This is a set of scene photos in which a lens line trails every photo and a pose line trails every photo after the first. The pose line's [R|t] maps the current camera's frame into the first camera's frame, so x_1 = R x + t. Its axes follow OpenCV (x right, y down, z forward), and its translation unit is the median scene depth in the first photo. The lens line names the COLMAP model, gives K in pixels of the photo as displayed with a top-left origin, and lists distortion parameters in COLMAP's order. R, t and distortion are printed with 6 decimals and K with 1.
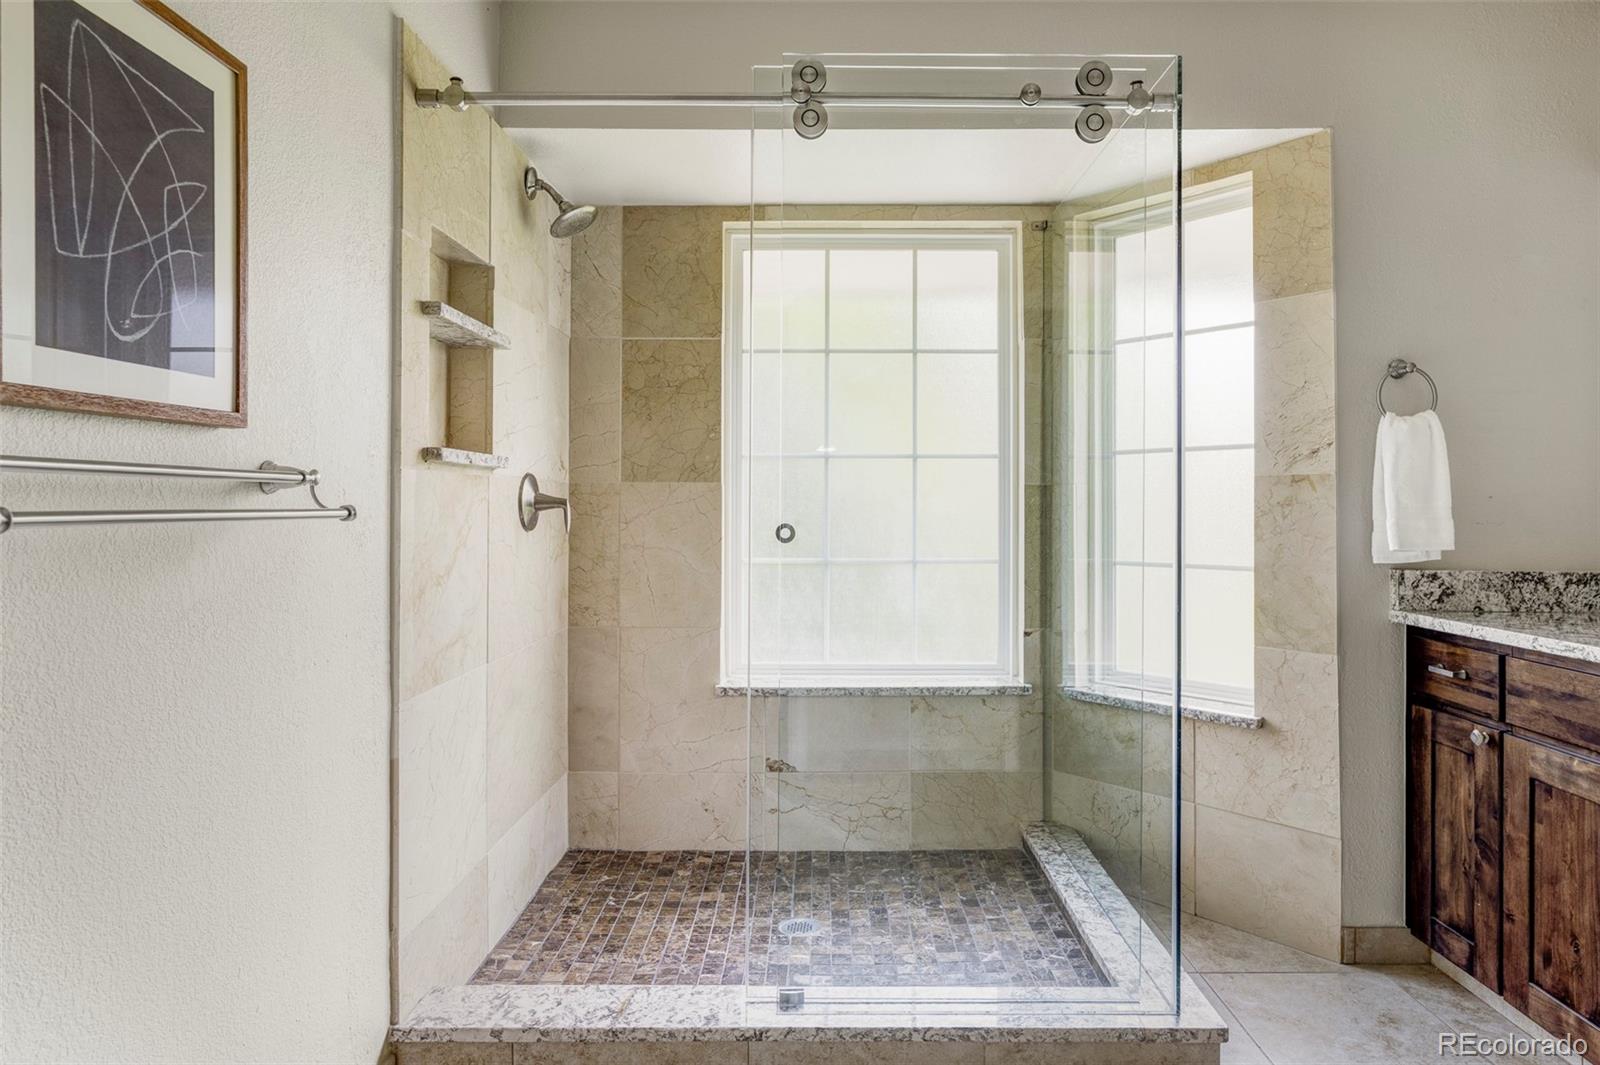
lens RADIAL K [[936.5, 0, 853.5], [0, 936.5, 511.6], [0, 0, 1]] dist [-0.001622, 0.001332]
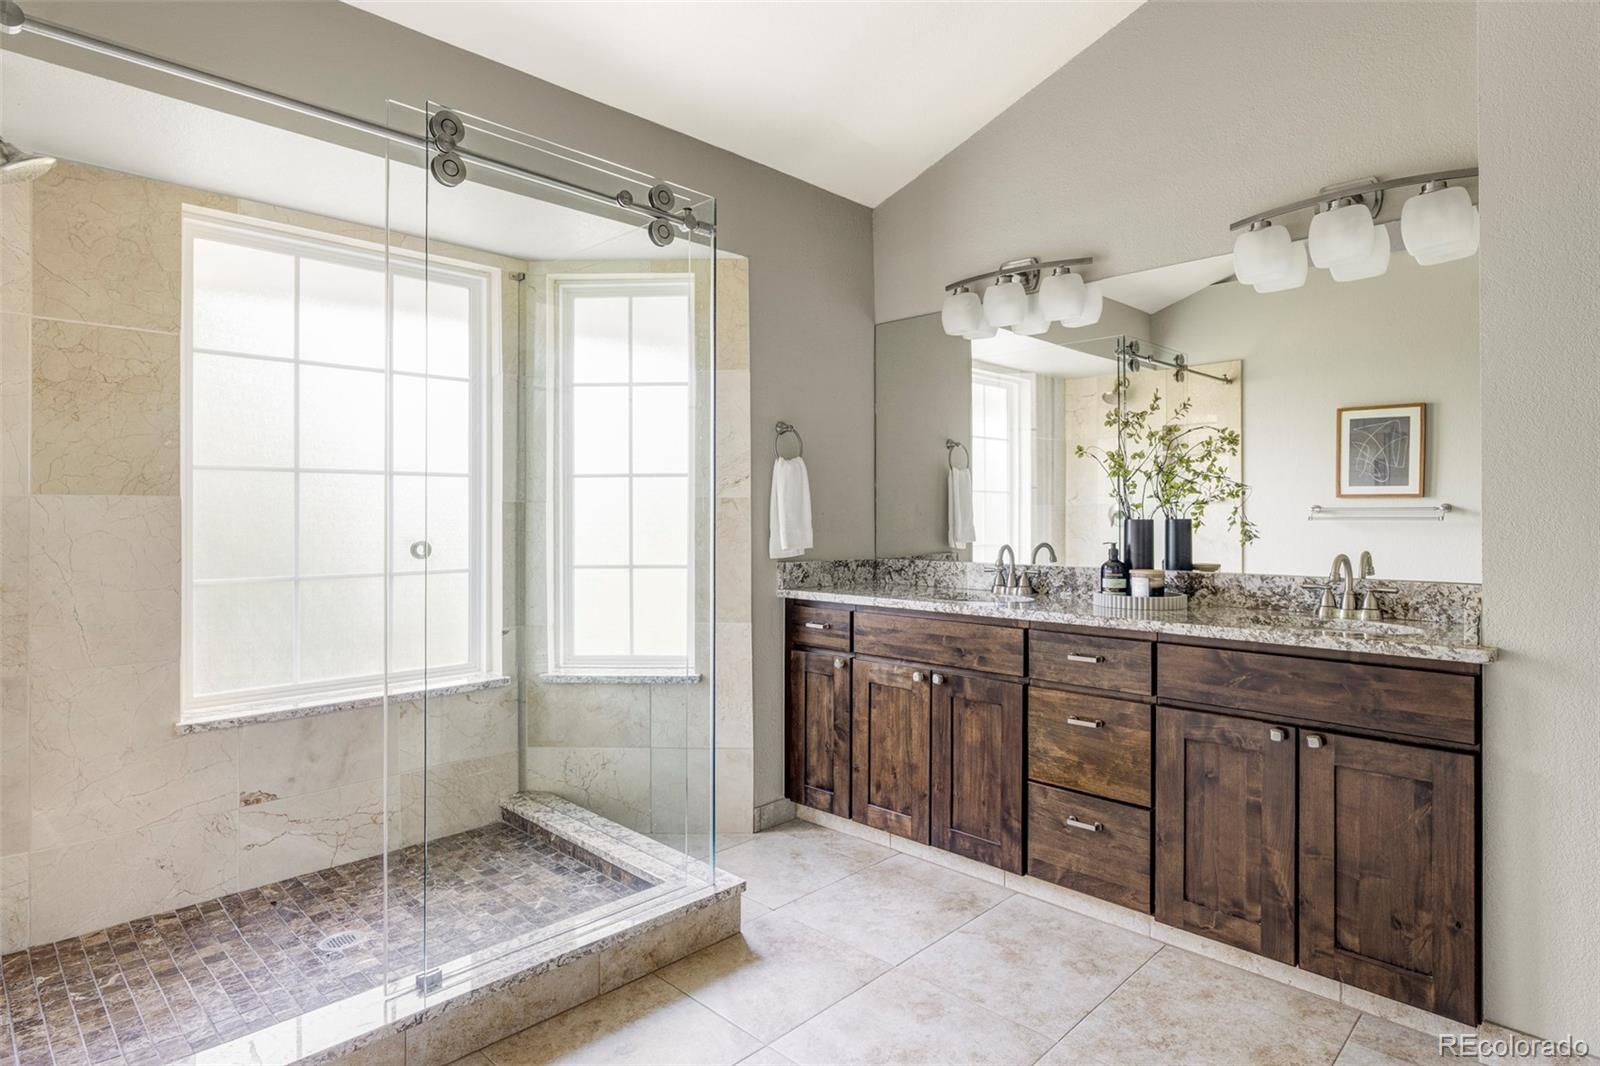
lens RADIAL K [[884.1, 0, 800.0], [0, 884.1, 533.0], [0, 0, 1]] dist [-0.027582, 0.017597]
pose [[0.695647, -0.016930, 0.718184, -0.411565], [0.005413, 0.999817, 0.018327, -0.010165], [-0.718364, -0.008862, 0.695611, -0.004459]]
